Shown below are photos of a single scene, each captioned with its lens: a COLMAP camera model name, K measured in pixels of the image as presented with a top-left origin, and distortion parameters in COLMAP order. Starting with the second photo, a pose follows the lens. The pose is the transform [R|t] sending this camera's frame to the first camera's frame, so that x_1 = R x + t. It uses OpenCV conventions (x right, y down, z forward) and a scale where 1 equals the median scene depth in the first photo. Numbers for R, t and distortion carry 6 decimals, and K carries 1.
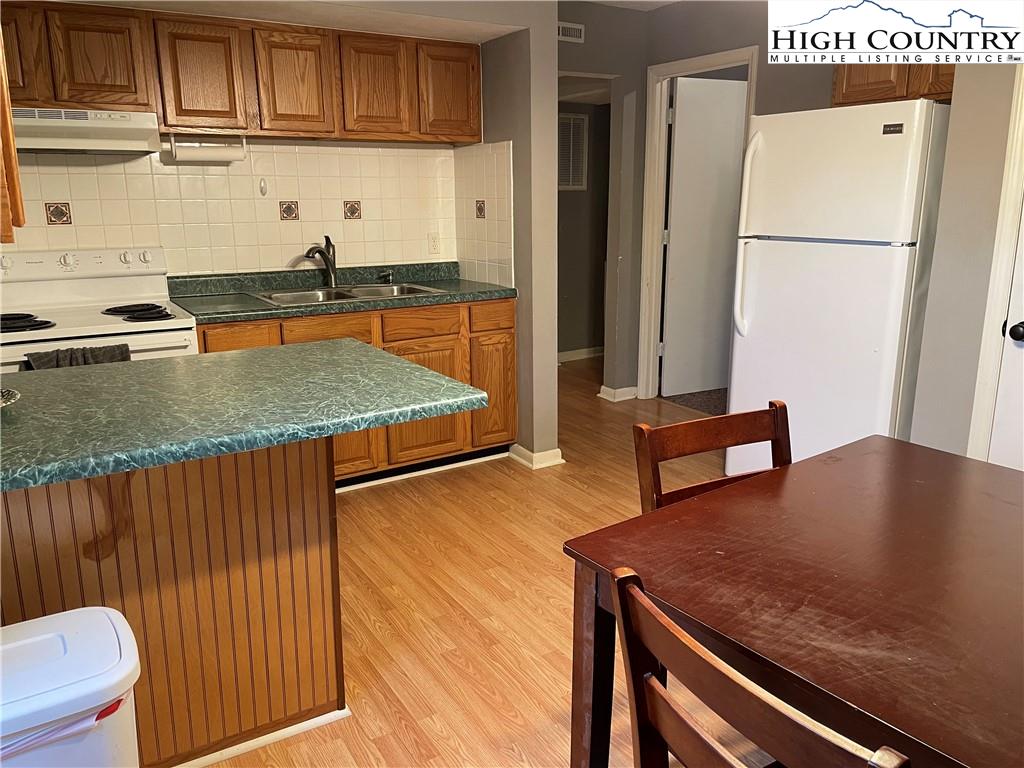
lens RADIAL K [[778.4, 0, 514.7], [0, 778.4, 385.5], [0, 0, 1]] dist [0.069993, -0.077672]
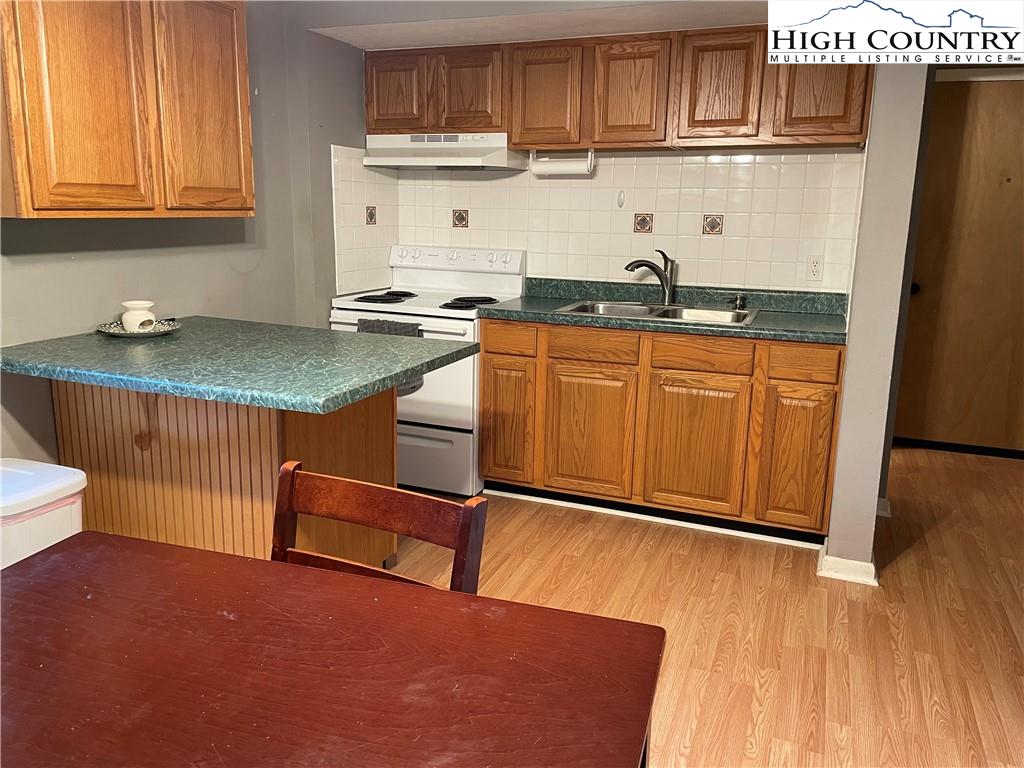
lens RADIAL K [[778.4, 0, 484.7], [0, 778.4, 384.8], [0, 0, 1]] dist [0.069993, -0.077672]
pose [[0.572326, 0.201918, -0.794778, 0.463897], [-0.218484, 0.971724, 0.089541, -0.077102], [0.790385, 0.122400, 0.600258, 0.307674]]
